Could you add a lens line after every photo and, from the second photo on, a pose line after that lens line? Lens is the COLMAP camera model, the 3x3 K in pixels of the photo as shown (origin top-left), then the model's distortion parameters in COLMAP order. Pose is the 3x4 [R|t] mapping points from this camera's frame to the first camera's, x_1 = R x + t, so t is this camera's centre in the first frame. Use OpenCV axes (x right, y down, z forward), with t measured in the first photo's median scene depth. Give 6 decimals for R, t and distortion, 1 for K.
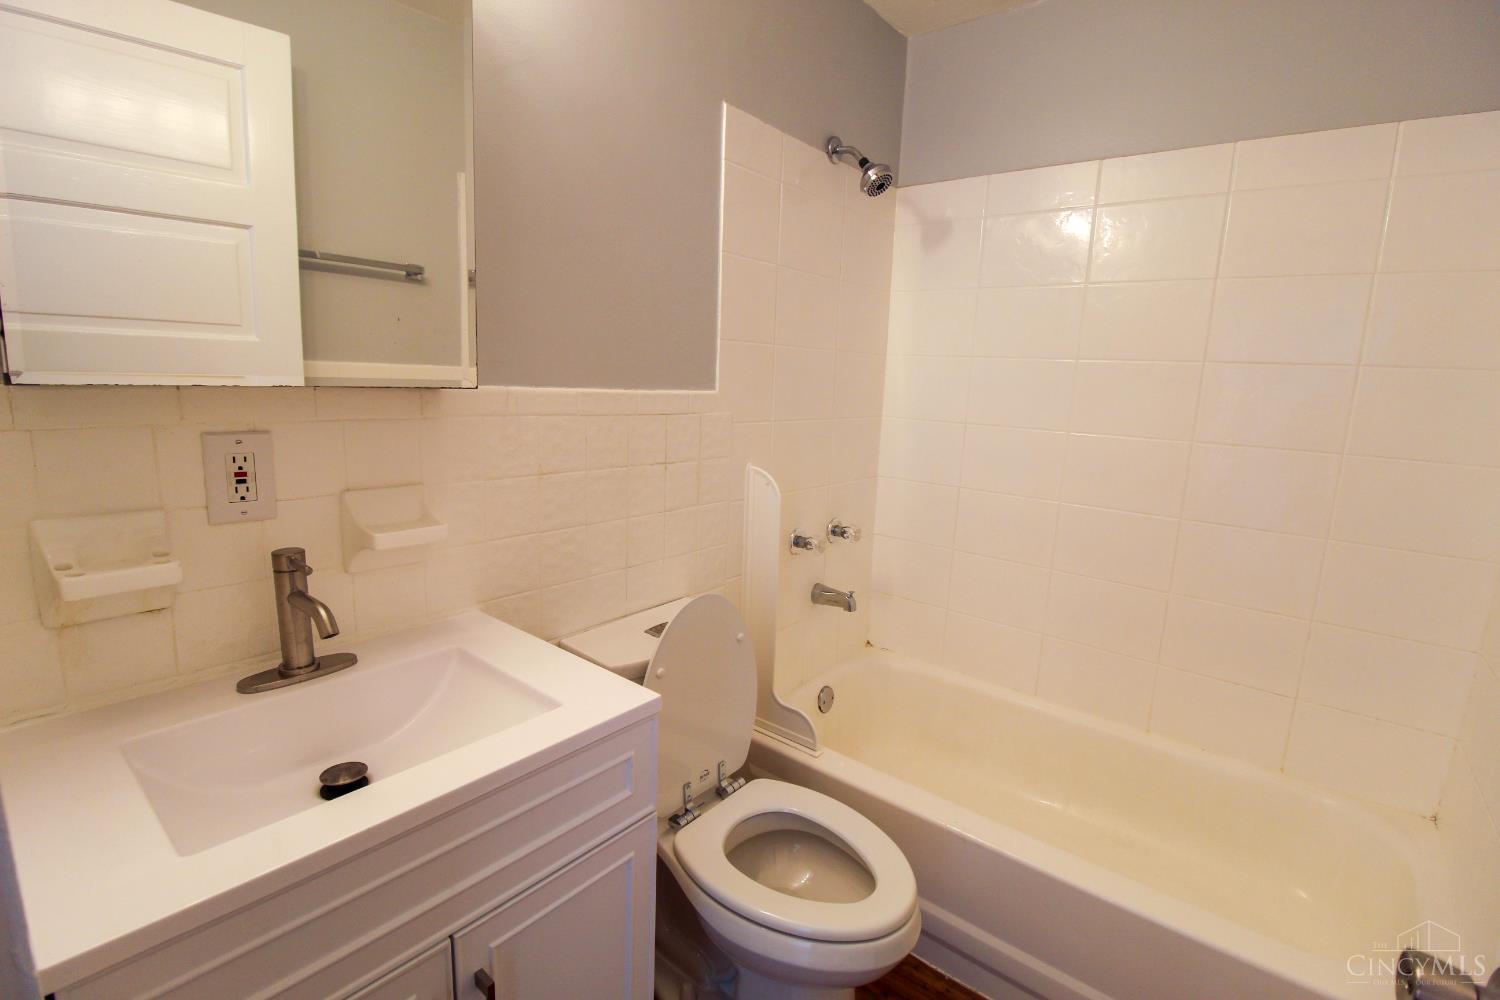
lens RADIAL K [[691.8, 0, 751.7], [0, 691.8, 501.9], [0, 0, 1]] dist [-0.004137, -0.011549]
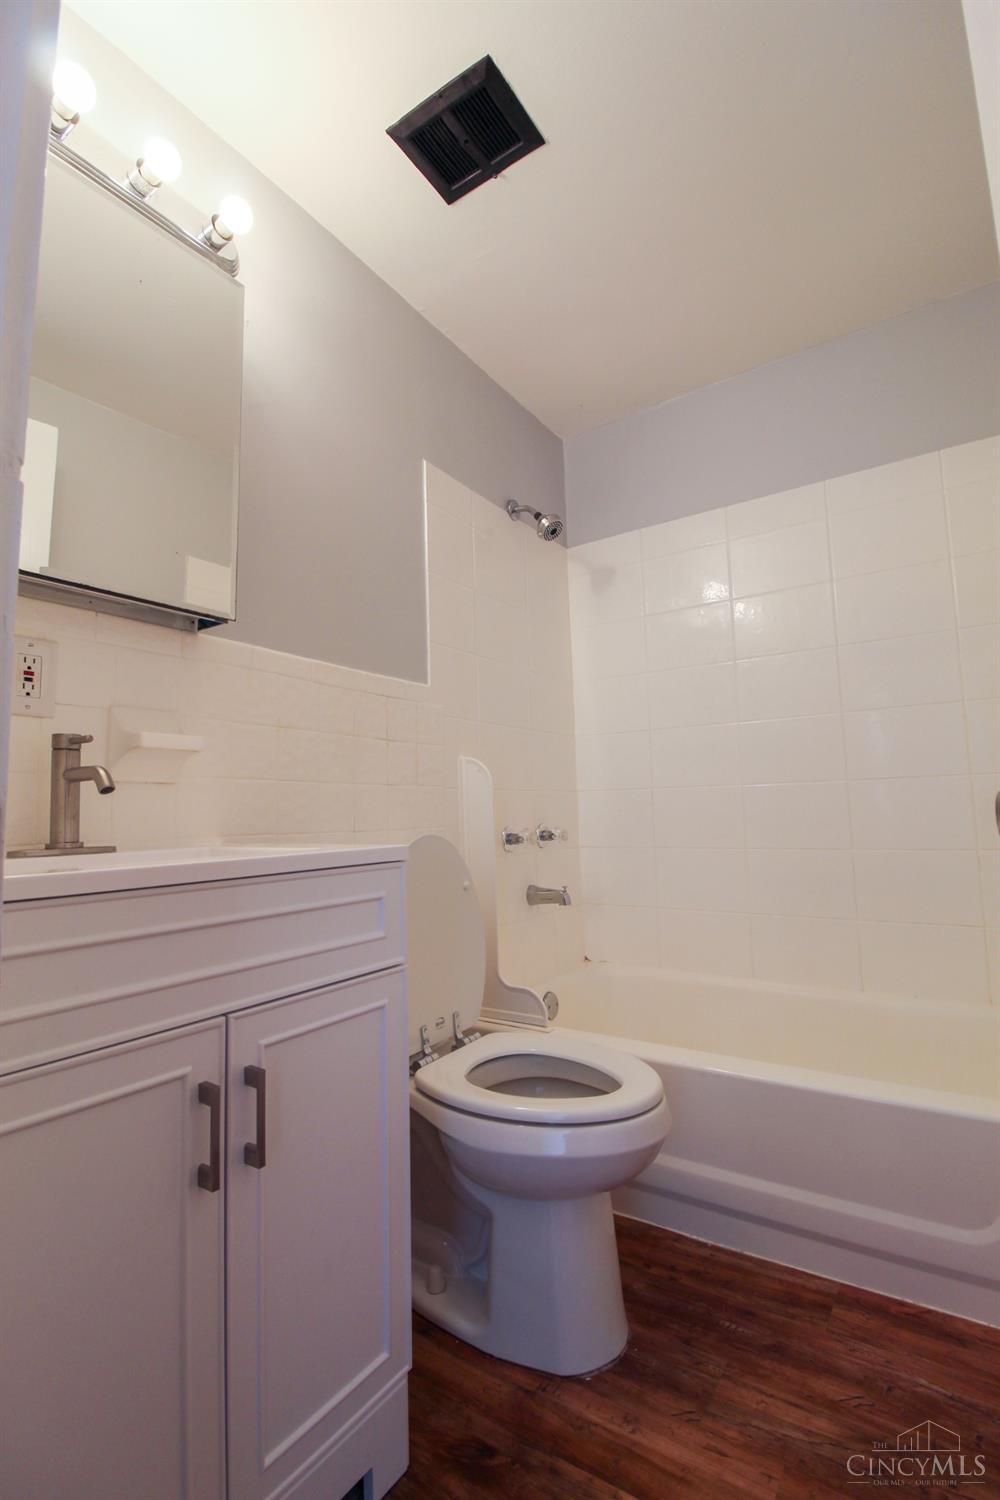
lens RADIAL K [[691.8, 0, 497.3], [0, 691.8, 743.0], [0, 0, 1]] dist [-0.004137, -0.011549]
pose [[0.994594, -0.057313, 0.086591, -0.041244], [0.079019, 0.958751, -0.273043, 0.239550], [-0.067371, 0.278409, 0.958097, -0.061137]]
